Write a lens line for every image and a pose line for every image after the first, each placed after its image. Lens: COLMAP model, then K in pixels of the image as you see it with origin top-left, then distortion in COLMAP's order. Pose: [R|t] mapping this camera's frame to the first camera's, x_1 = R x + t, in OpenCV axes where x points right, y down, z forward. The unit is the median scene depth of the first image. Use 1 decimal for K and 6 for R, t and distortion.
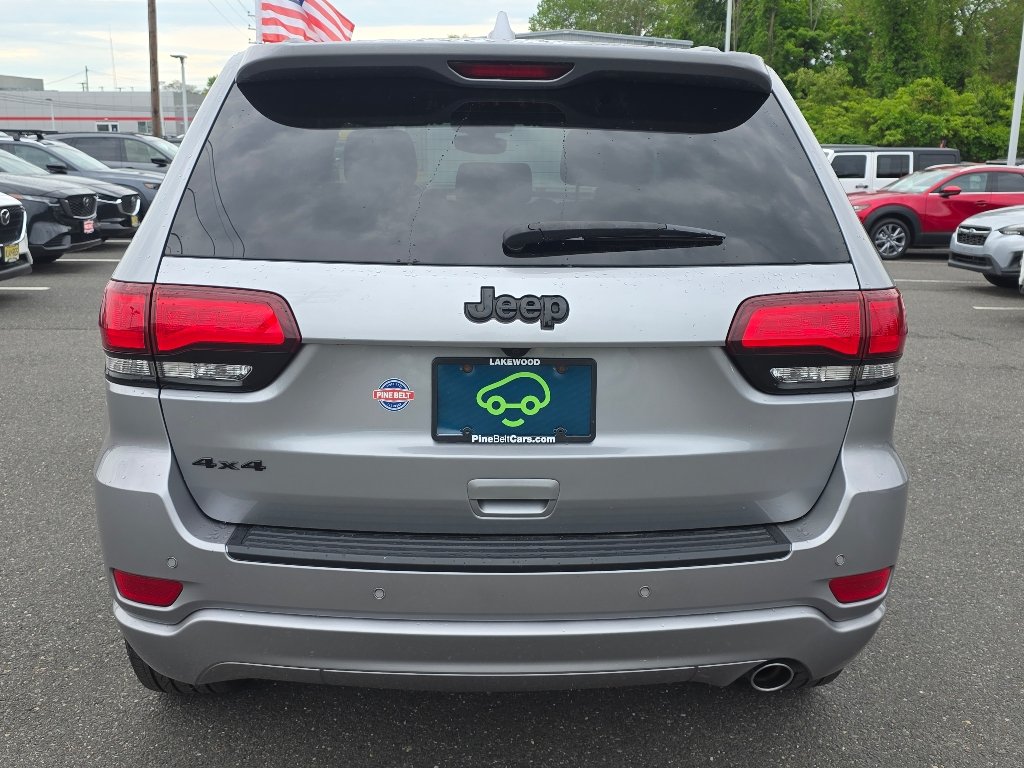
lens RADIAL K [[1047.7, 0, 510.2], [0, 1047.7, 359.2], [0, 0, 1]] dist [0.055222, -0.026232]
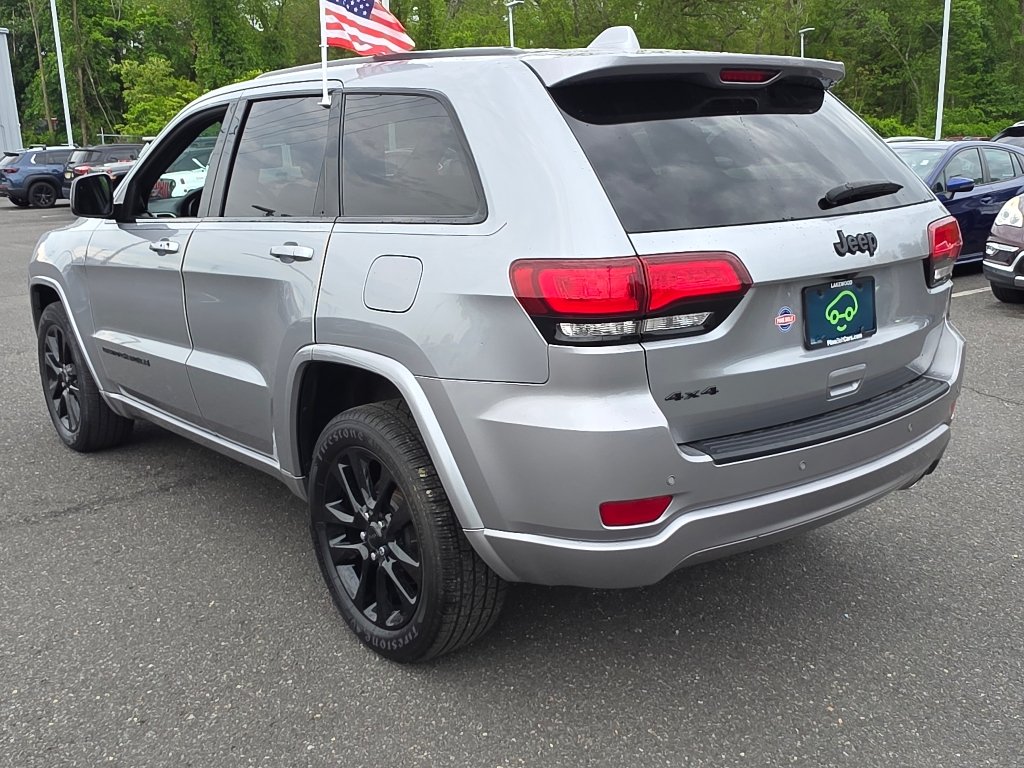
lens RADIAL K [[1047.7, 0, 510.2], [0, 1047.7, 359.2], [0, 0, 1]] dist [0.055222, -0.026232]
pose [[0.820728, -0.158012, 0.549033, -1.134019], [0.153882, 0.986617, 0.053916, -0.041851], [-0.550205, 0.040236, 0.834060, 0.077812]]
